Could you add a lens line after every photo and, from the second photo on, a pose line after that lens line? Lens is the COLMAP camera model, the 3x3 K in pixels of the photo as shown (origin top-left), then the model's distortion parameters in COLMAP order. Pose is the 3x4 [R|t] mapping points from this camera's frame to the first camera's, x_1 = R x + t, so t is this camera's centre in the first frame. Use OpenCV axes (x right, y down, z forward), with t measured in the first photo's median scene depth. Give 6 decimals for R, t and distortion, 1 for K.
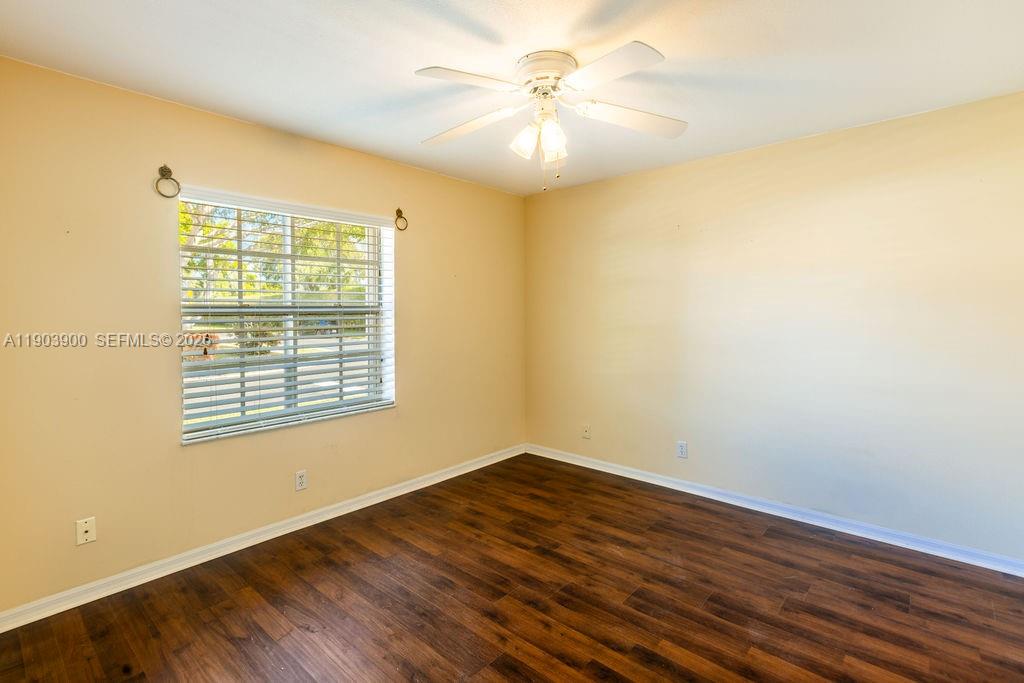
lens RADIAL K [[475.2, 0, 480.4], [0, 475.2, 322.5], [0, 0, 1]] dist [0.000067, 0.000045]
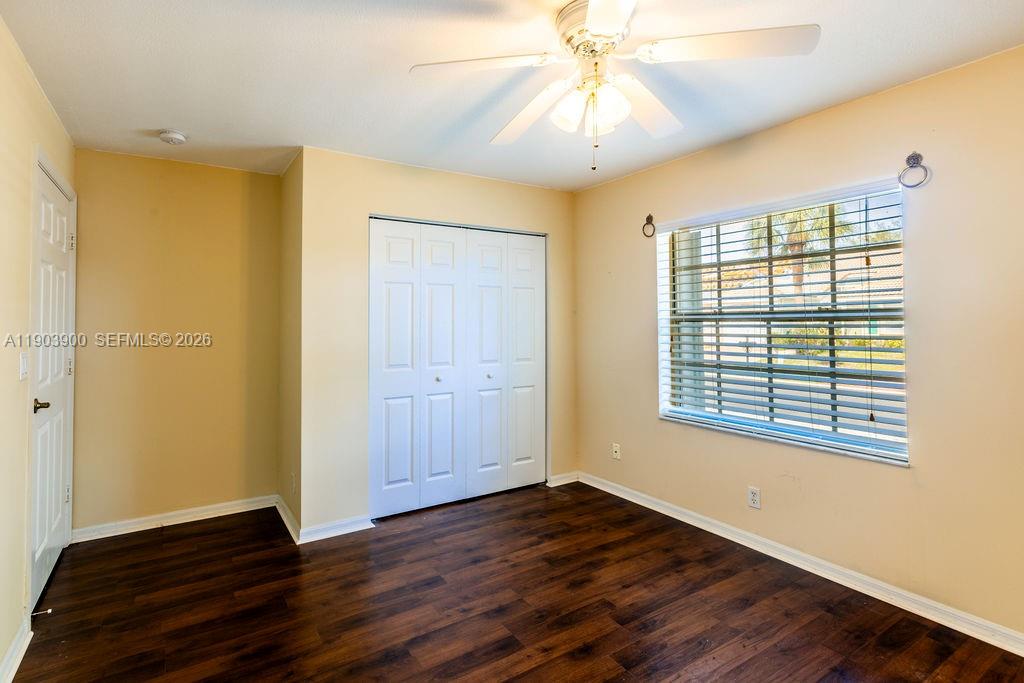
lens RADIAL K [[515.3, 0, 509.2], [0, 515.3, 312.3], [0, 0, 1]] dist [0.000019, -0.000046]
pose [[-0.227963, -0.004960, -0.973657, 0.760754], [-0.010998, 0.999936, -0.002519, -0.027345], [0.973608, 0.010134, -0.228003, 0.790545]]
